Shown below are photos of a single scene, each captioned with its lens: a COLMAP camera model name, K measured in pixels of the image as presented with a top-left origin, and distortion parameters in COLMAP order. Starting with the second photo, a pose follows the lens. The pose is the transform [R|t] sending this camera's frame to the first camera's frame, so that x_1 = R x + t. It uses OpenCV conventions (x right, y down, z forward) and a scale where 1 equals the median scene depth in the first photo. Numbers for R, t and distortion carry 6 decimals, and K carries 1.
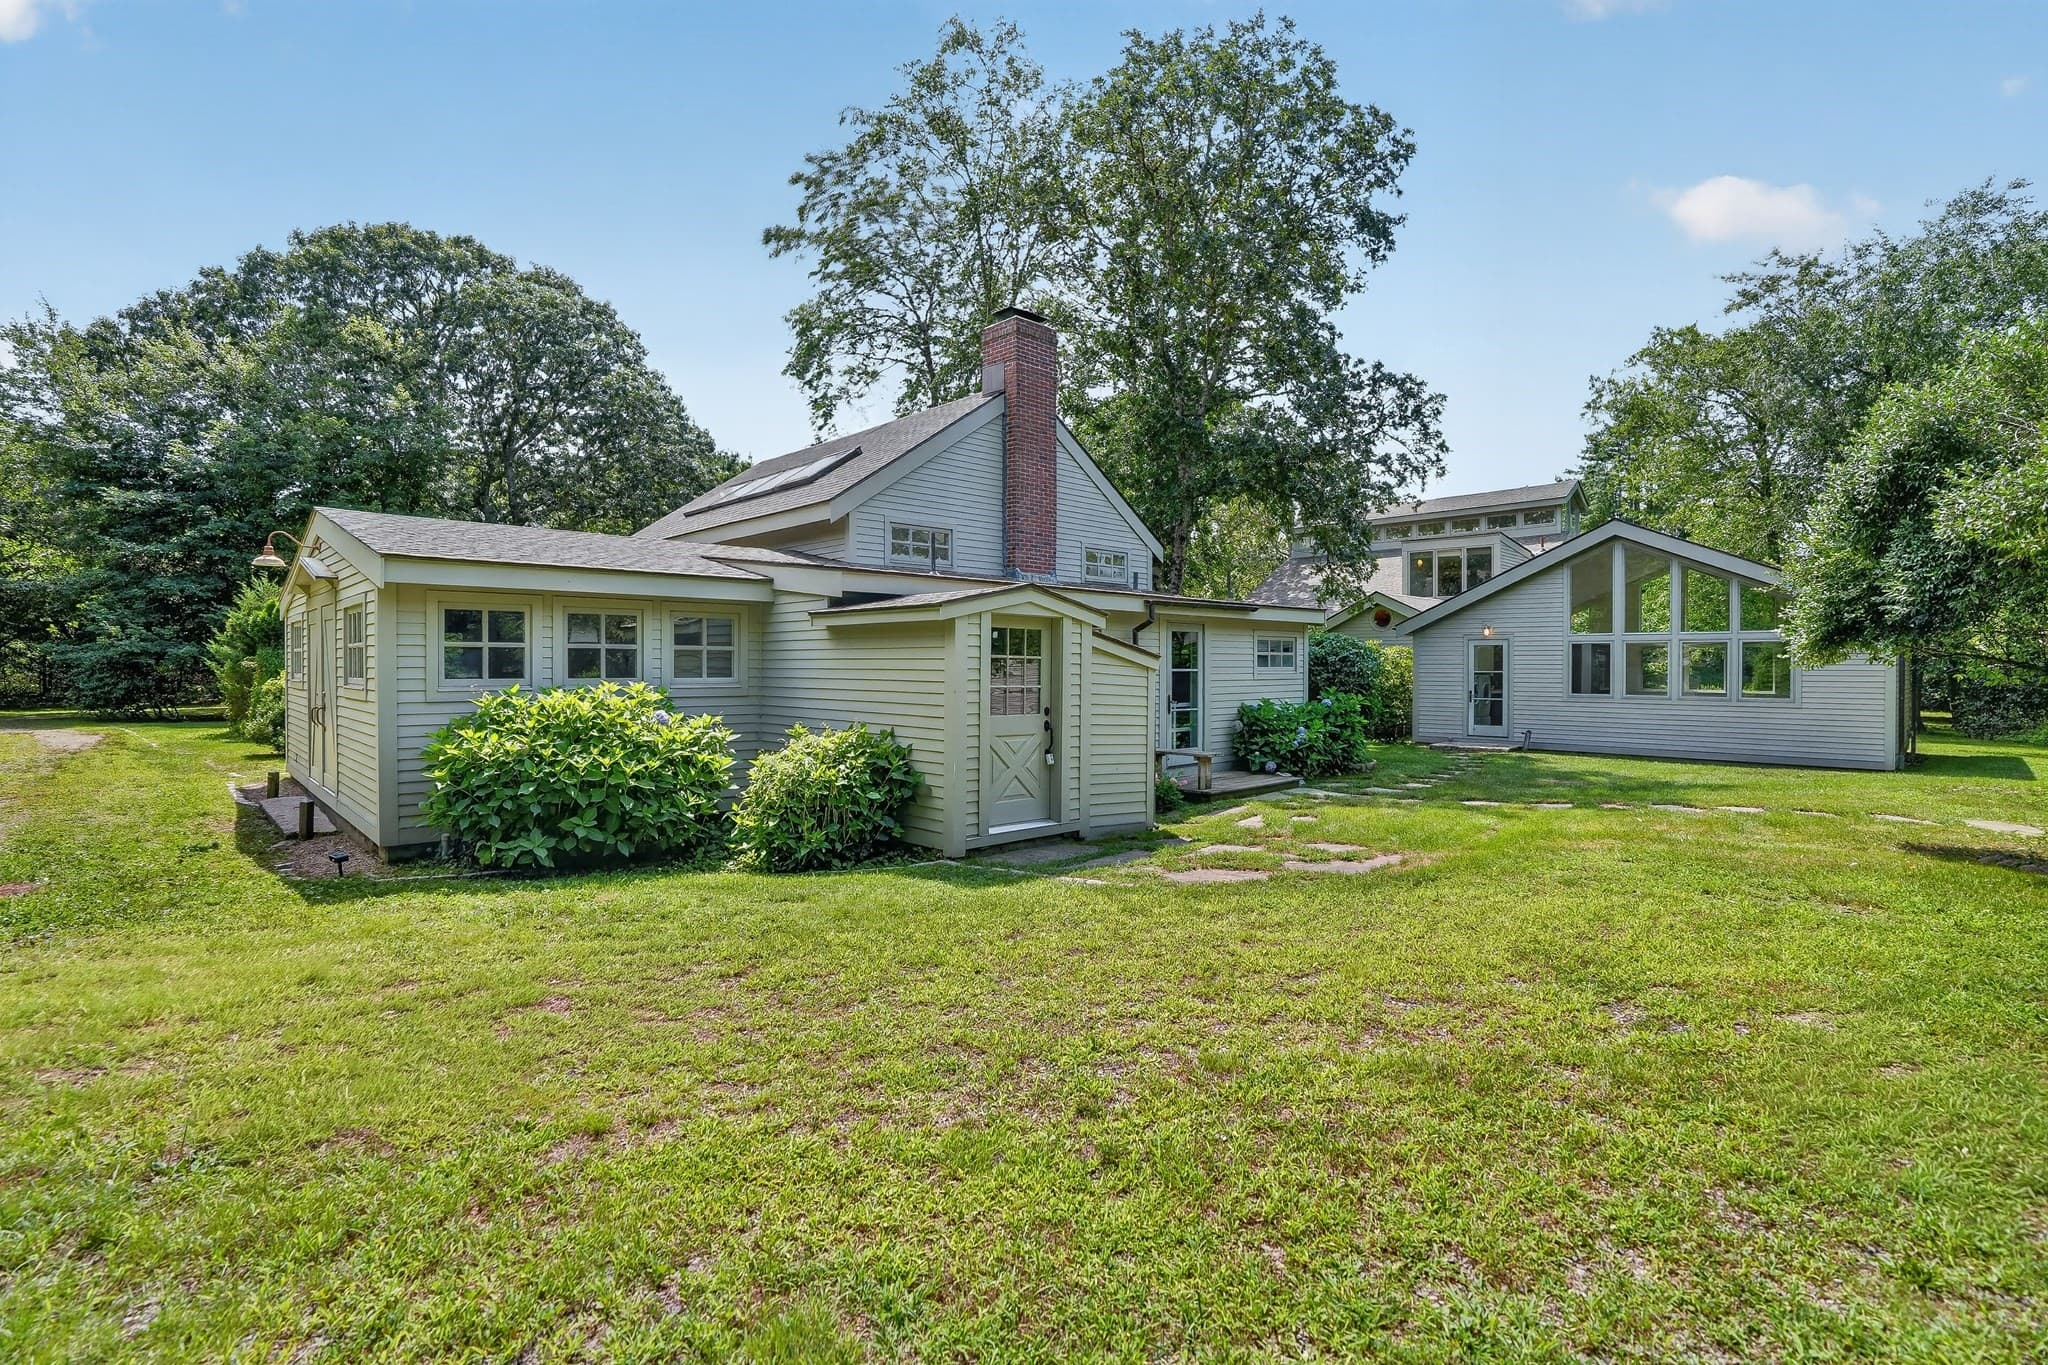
lens RADIAL K [[986.4, 0, 1066.8], [0, 986.4, 684.8], [0, 0, 1]] dist [-0.075475, 0.036783]
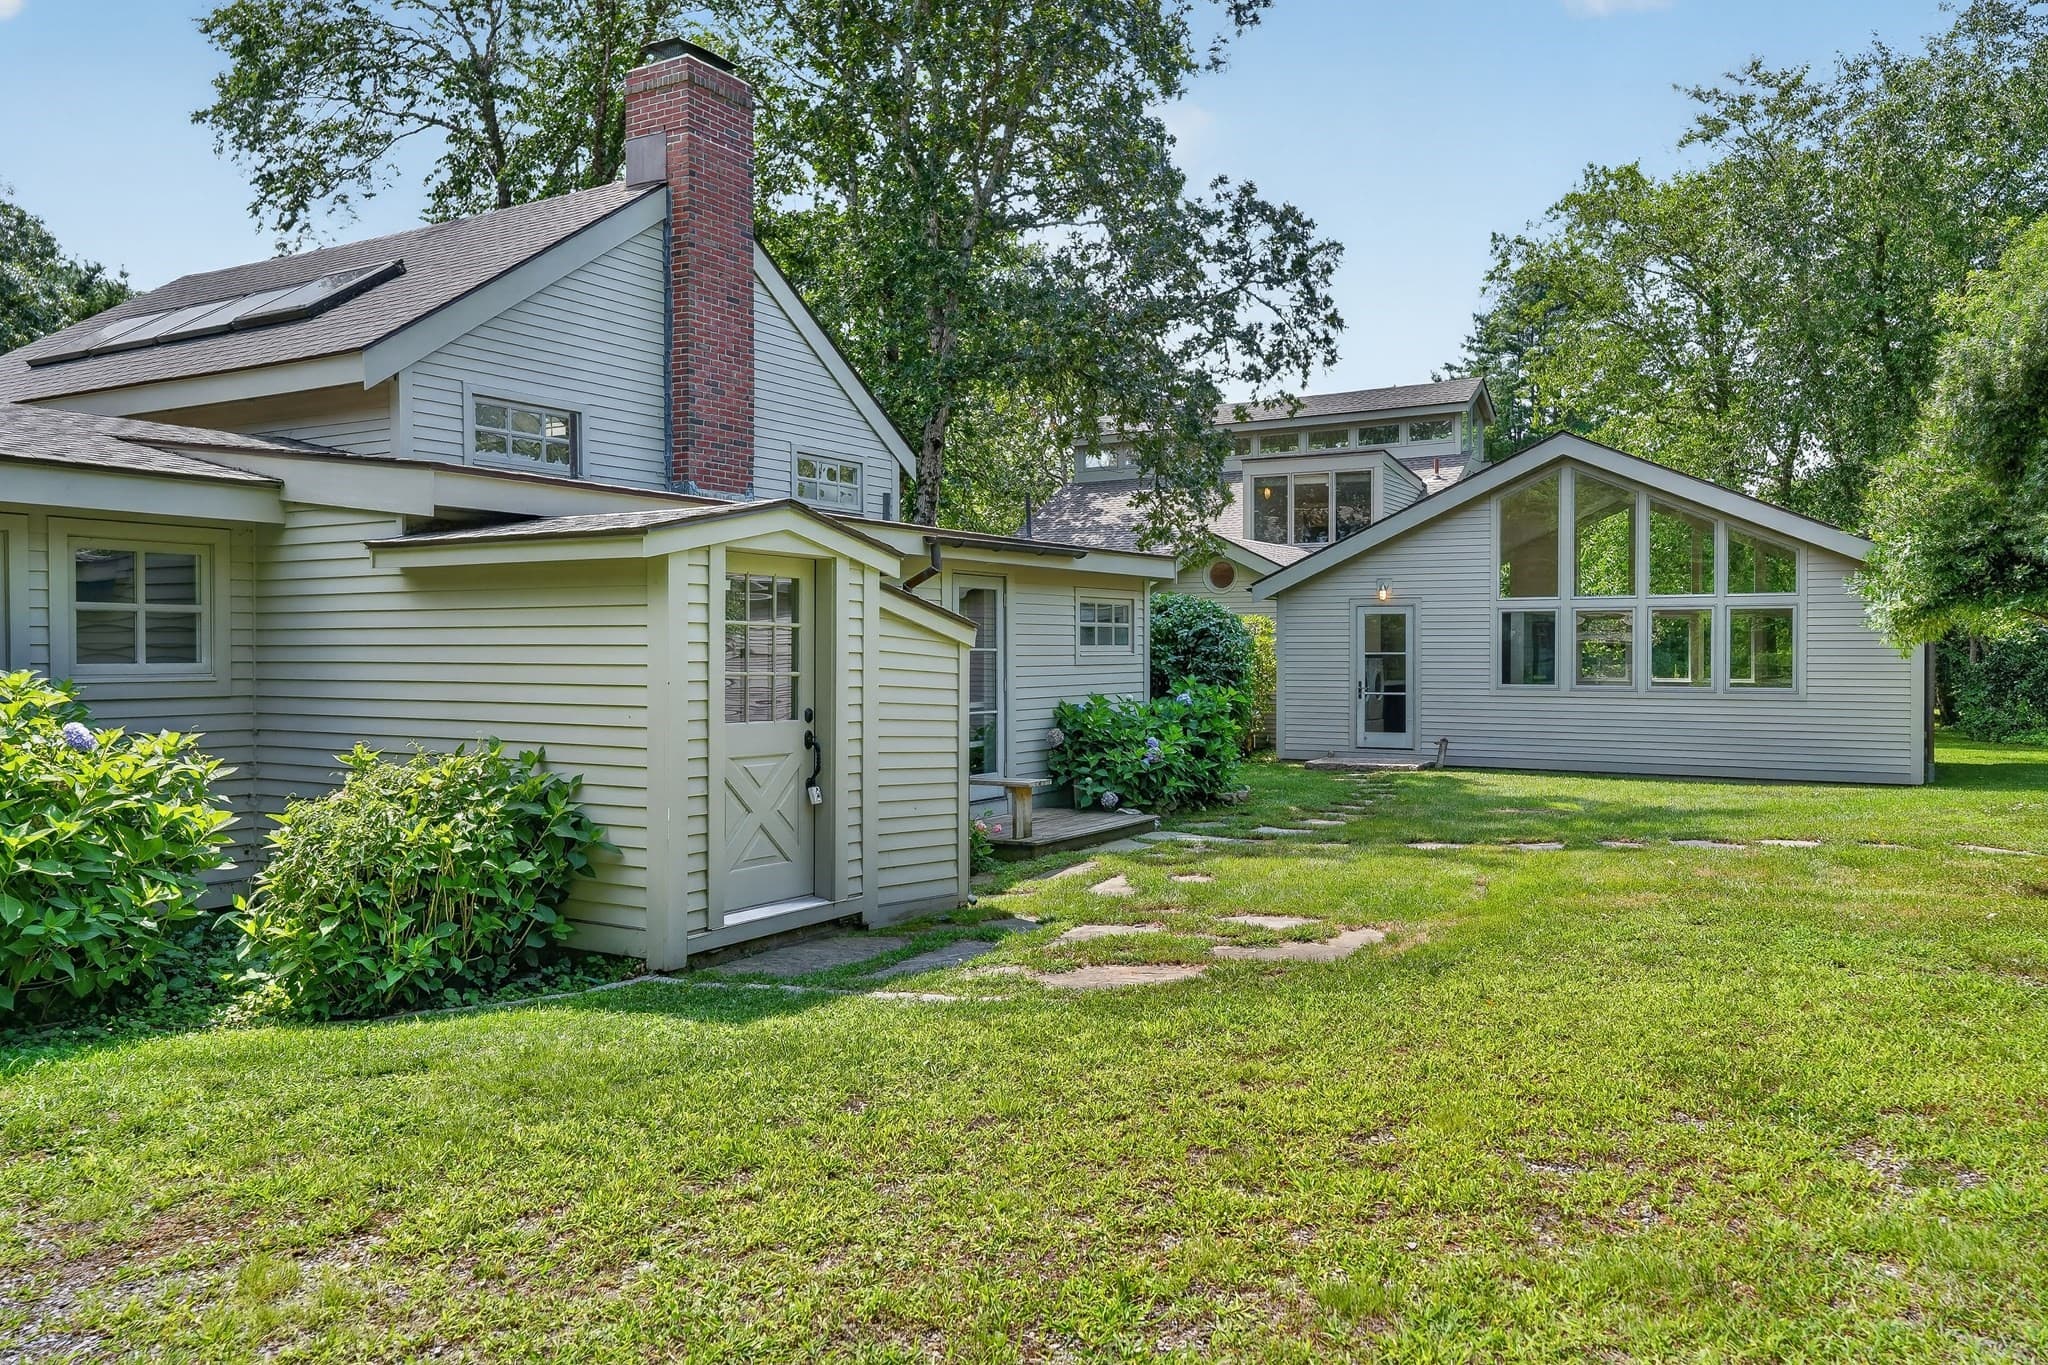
lens RADIAL K [[1491.5, 0, 1024.0], [0, 1491.5, 682.5], [0, 0, 1]] dist [0.011678, 0.008766]
pose [[0.964800, -0.007811, 0.262869, -0.100793], [0.008228, 0.999966, -0.000484, 0.006438], [-0.262857, 0.002630, 0.964831, 0.071523]]
